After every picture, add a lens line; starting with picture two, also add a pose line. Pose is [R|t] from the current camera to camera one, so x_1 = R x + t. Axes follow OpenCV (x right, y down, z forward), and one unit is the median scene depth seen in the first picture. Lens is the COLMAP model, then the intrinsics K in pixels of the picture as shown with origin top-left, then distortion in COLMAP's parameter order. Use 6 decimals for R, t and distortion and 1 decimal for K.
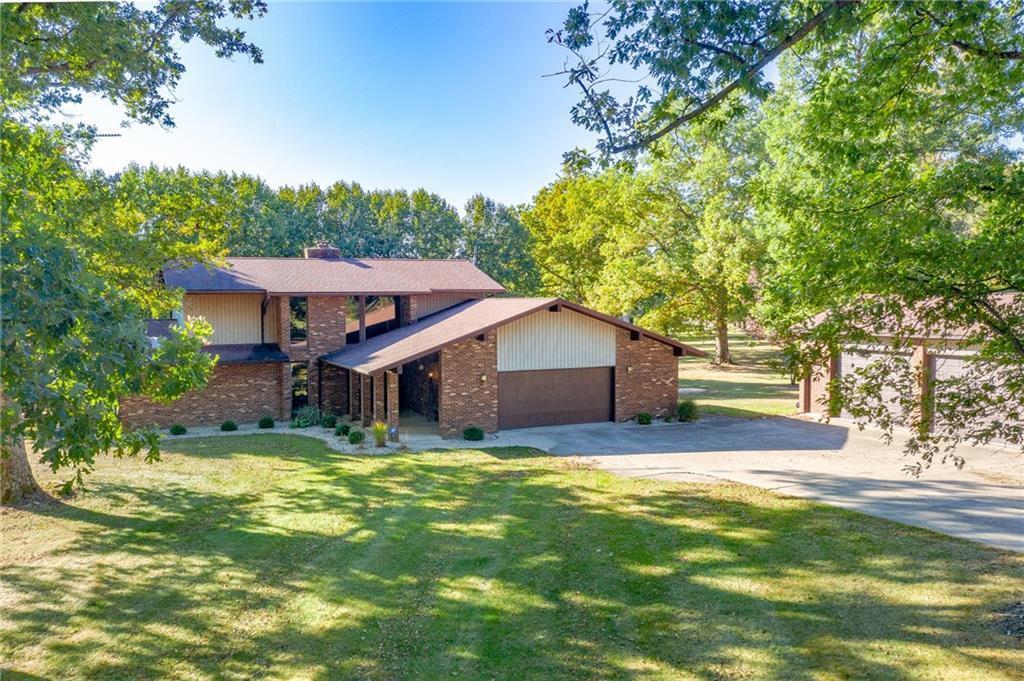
lens RADIAL K [[804.9, 0, 512.0], [0, 804.9, 340.5], [0, 0, 1]] dist [0.002930, 0.000338]
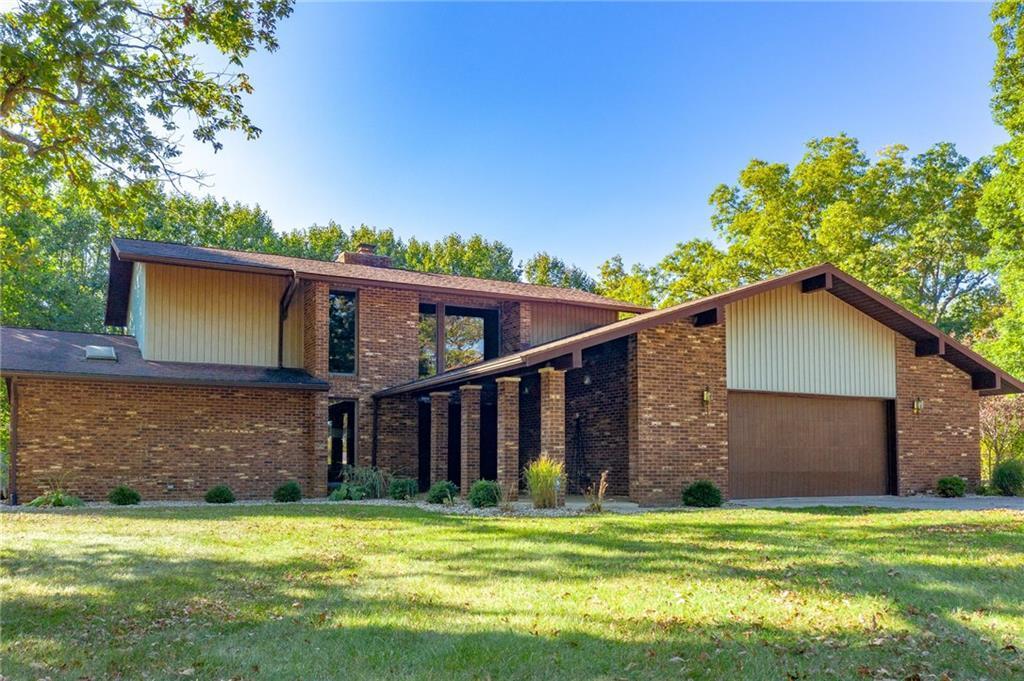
lens RADIAL K [[815.2, 0, 524.4], [0, 815.2, 417.5], [0, 0, 1]] dist [-0.022711, -0.002910]
pose [[0.998701, 0.008090, 0.050314, -0.166200], [-0.002302, 0.993474, -0.114034, 0.110218], [-0.050908, 0.113770, 0.992202, 0.419374]]
